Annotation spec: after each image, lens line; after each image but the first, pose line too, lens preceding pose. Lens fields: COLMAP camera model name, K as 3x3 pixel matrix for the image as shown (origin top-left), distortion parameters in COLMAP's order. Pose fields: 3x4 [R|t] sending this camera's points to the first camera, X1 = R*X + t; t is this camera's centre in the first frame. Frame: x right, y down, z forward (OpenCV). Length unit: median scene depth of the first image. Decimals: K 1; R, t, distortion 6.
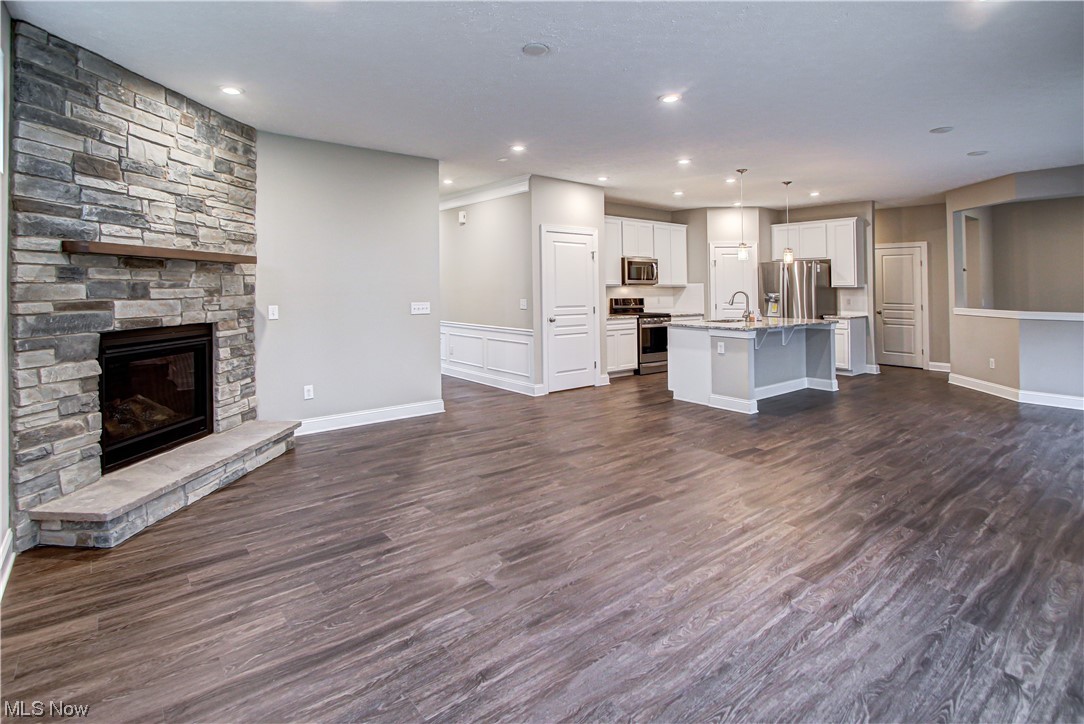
lens RADIAL K [[532.1, 0, 541.6], [0, 532.1, 282.3], [0, 0, 1]] dist [-0.020151, 0.001669]
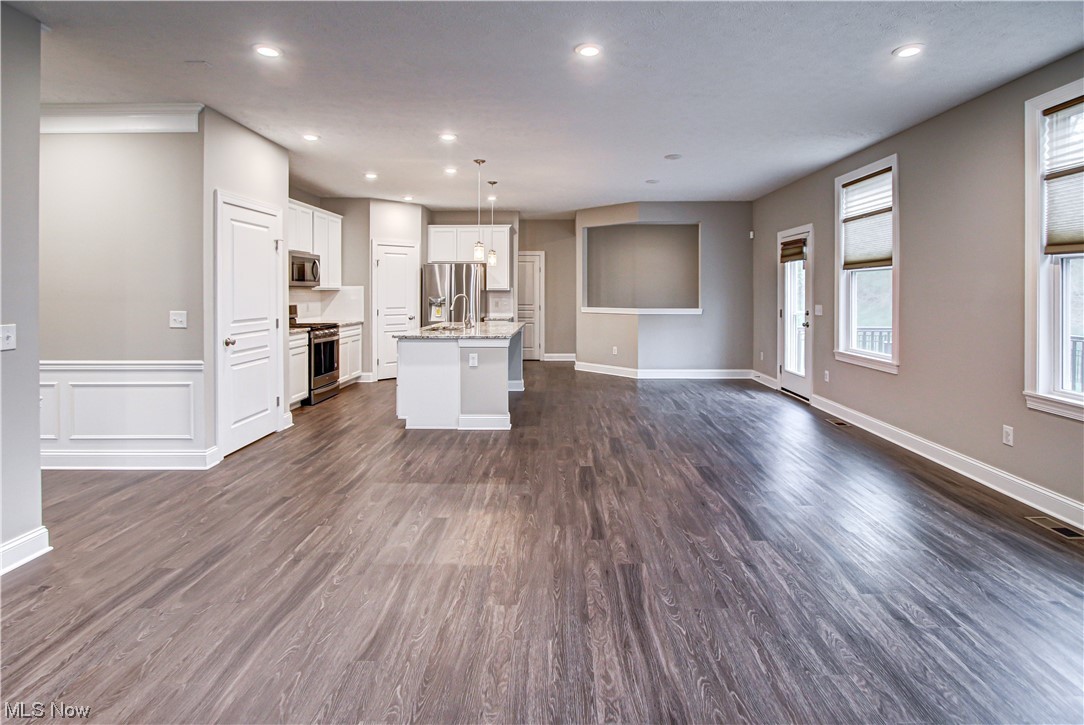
lens RADIAL K [[532.1, 0, 552.7], [0, 532.1, 289.2], [0, 0, 1]] dist [-0.020151, 0.001669]
pose [[0.641160, -0.000191, 0.767407, -0.318990], [-0.004883, 0.999979, 0.004329, 0.003229], [-0.767392, -0.006523, 0.641146, 0.436123]]
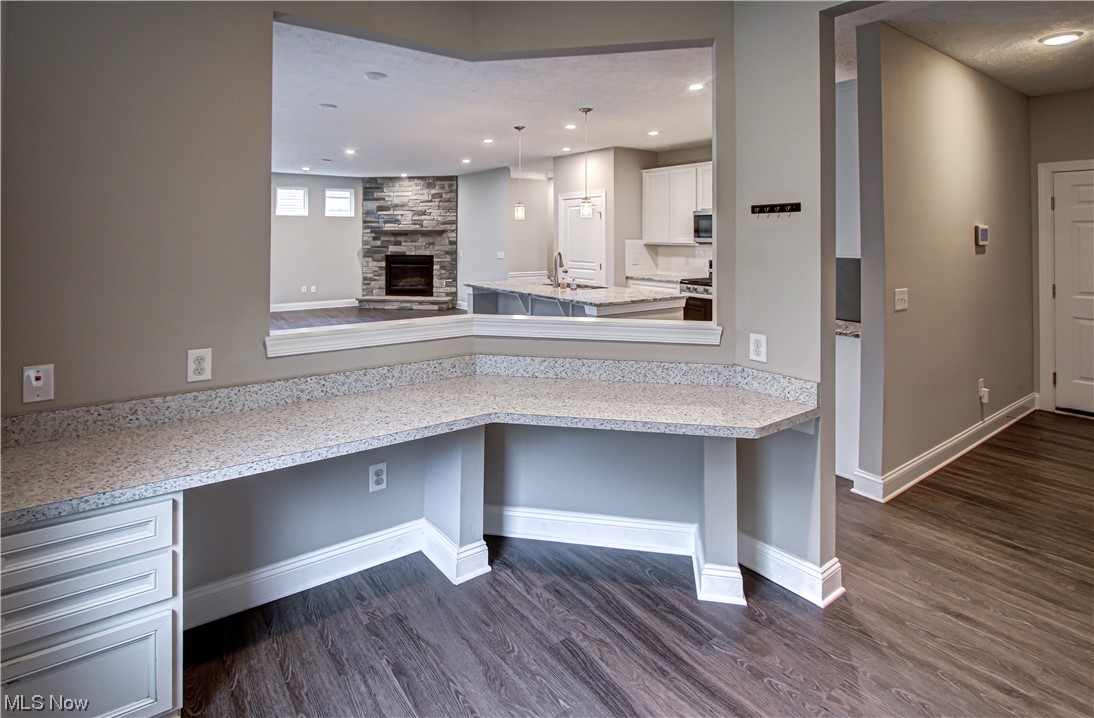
lens RADIAL K [[537.1, 0, 534.3], [0, 537.1, 230.1], [0, 0, 1]] dist [-0.020151, 0.001669]
pose [[-0.019694, -0.010997, -0.999746, 1.914442], [0.006270, 0.999918, -0.011123, -0.016751], [0.999786, -0.006487, -0.019624, 1.438473]]
